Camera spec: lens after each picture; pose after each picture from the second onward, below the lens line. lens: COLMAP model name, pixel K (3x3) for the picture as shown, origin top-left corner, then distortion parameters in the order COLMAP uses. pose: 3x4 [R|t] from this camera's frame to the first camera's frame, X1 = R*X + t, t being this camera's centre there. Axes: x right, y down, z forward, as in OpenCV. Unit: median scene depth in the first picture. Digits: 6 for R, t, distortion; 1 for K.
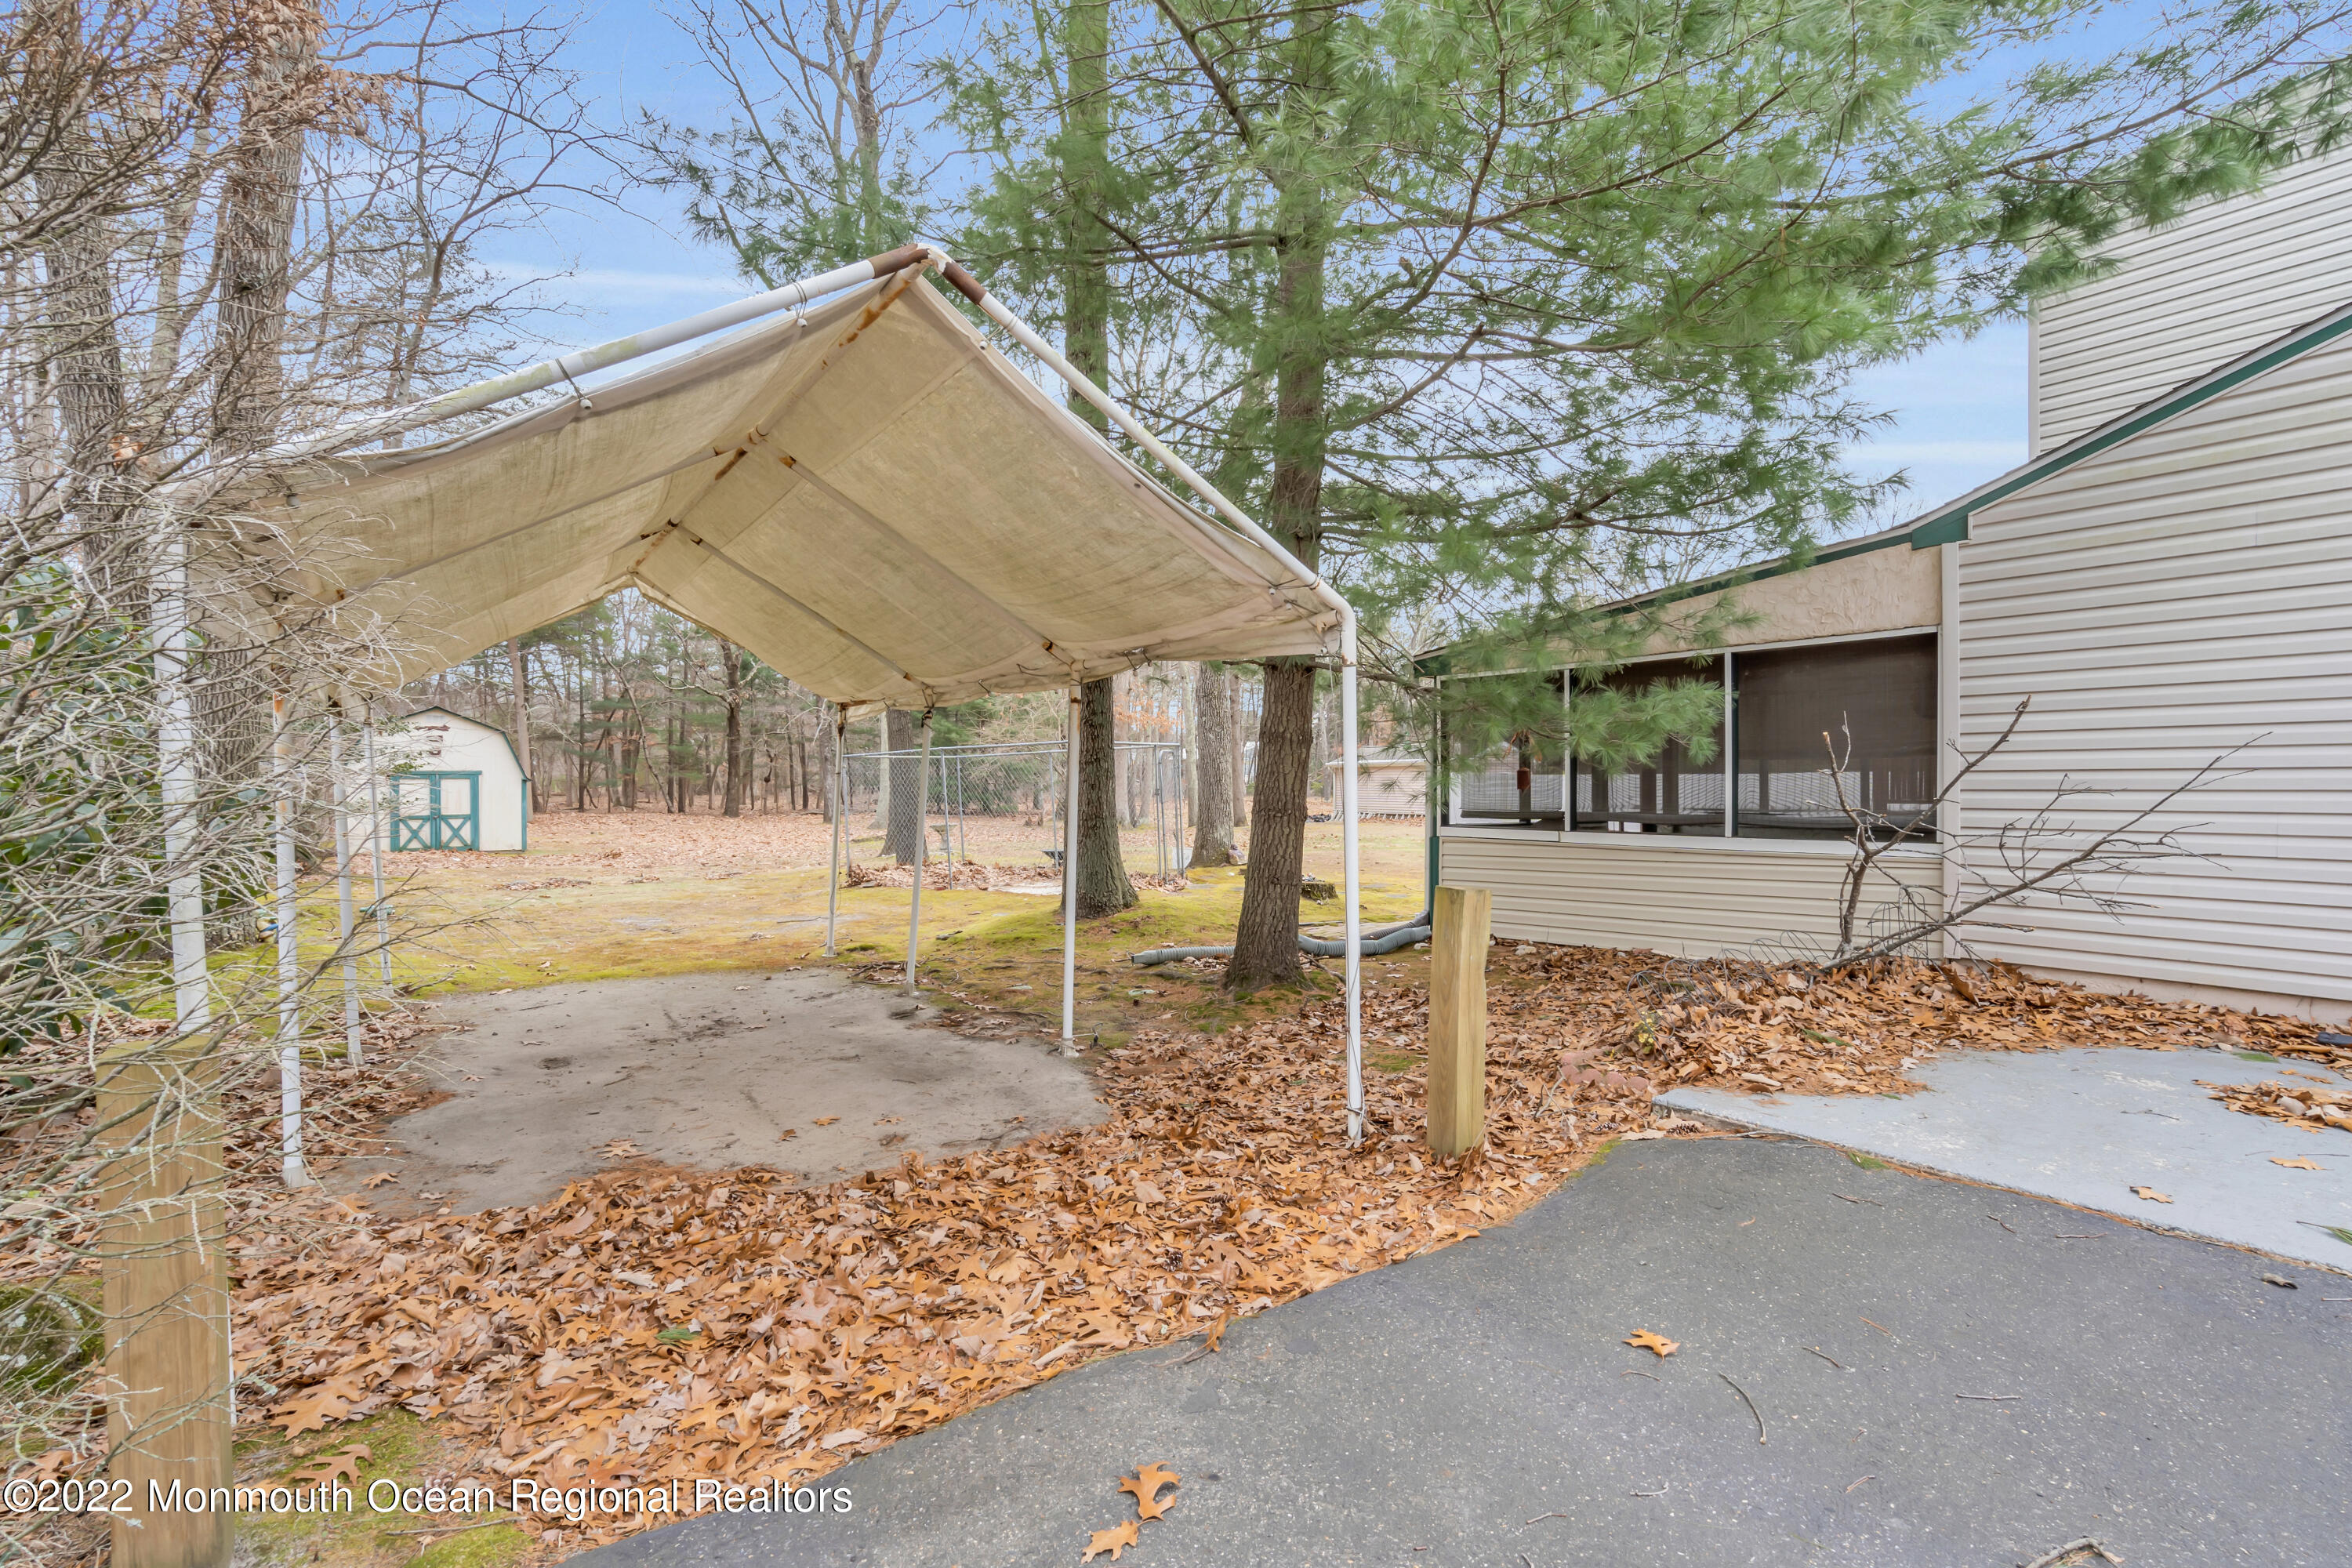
lens RADIAL K [[1073.0, 0, 1182.9], [0, 1073.0, 784.8], [0, 0, 1]] dist [-0.011384, 0.004237]
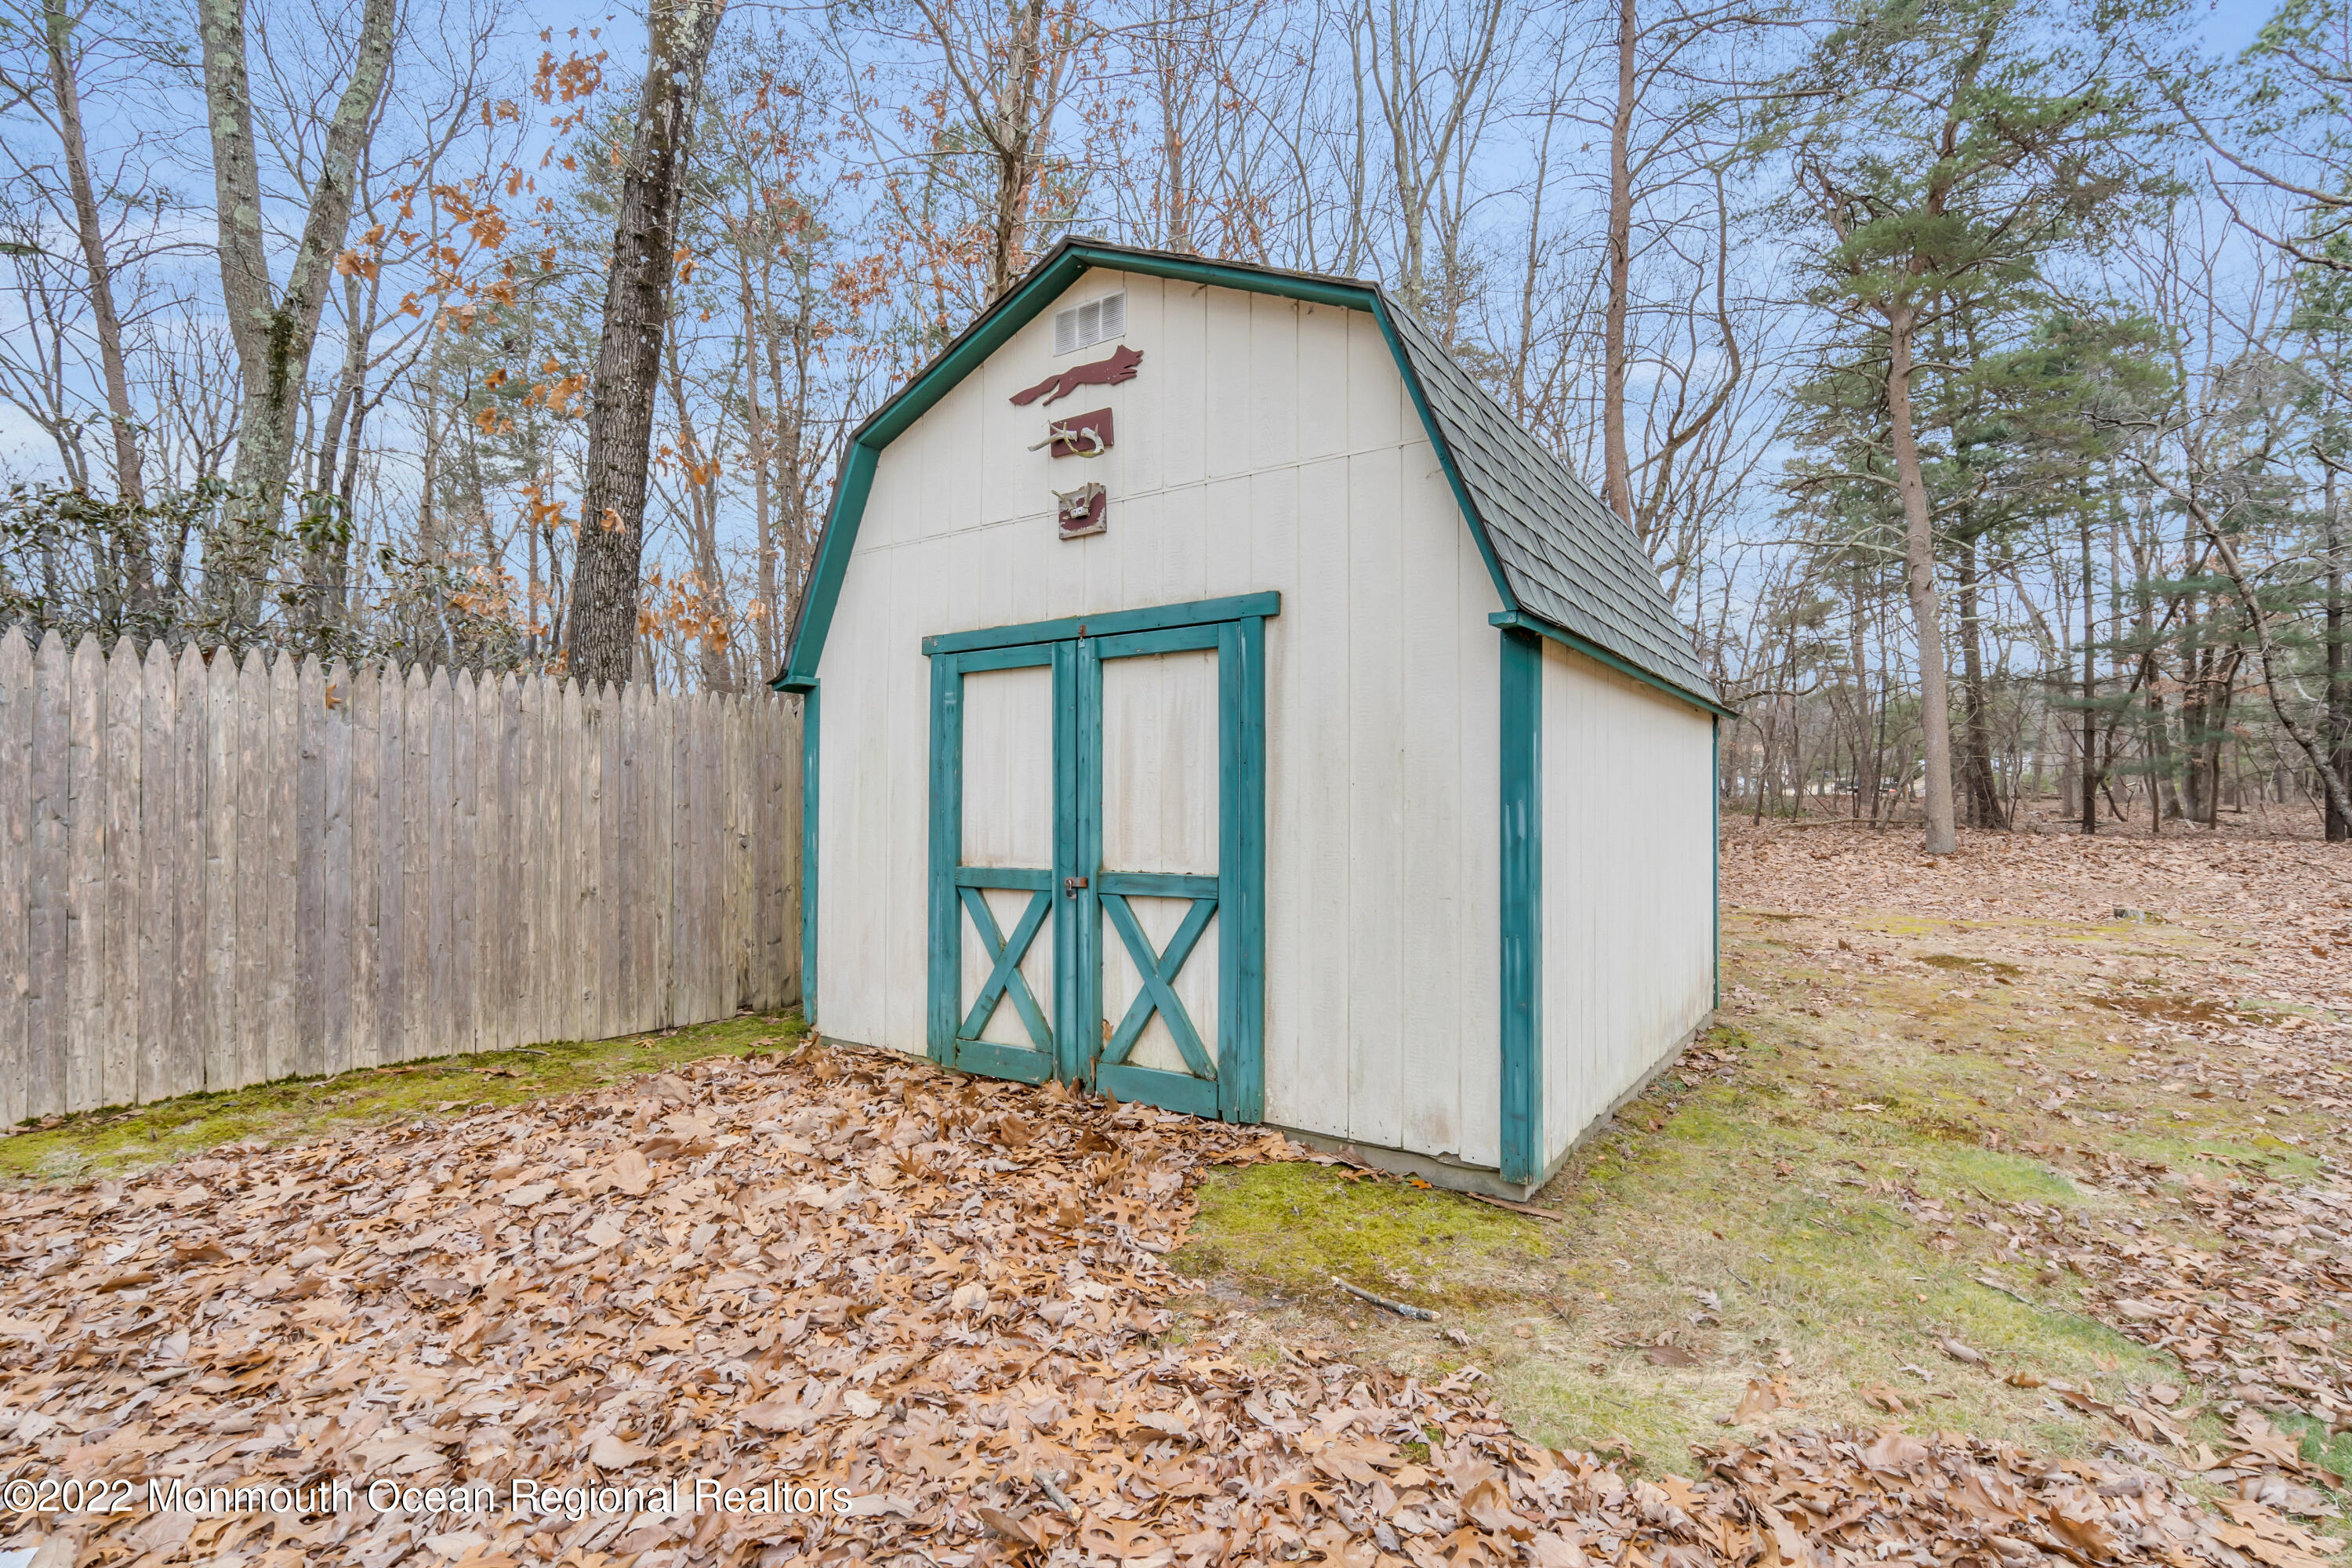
lens RADIAL K [[1073.0, 0, 1182.9], [0, 1073.0, 784.8], [0, 0, 1]] dist [-0.011384, 0.004237]
pose [[0.343508, -0.000059, -0.939150, -0.525688], [-0.002190, 0.999997, -0.000864, 0.014255], [0.939147, 0.002354, 0.343507, 0.947065]]
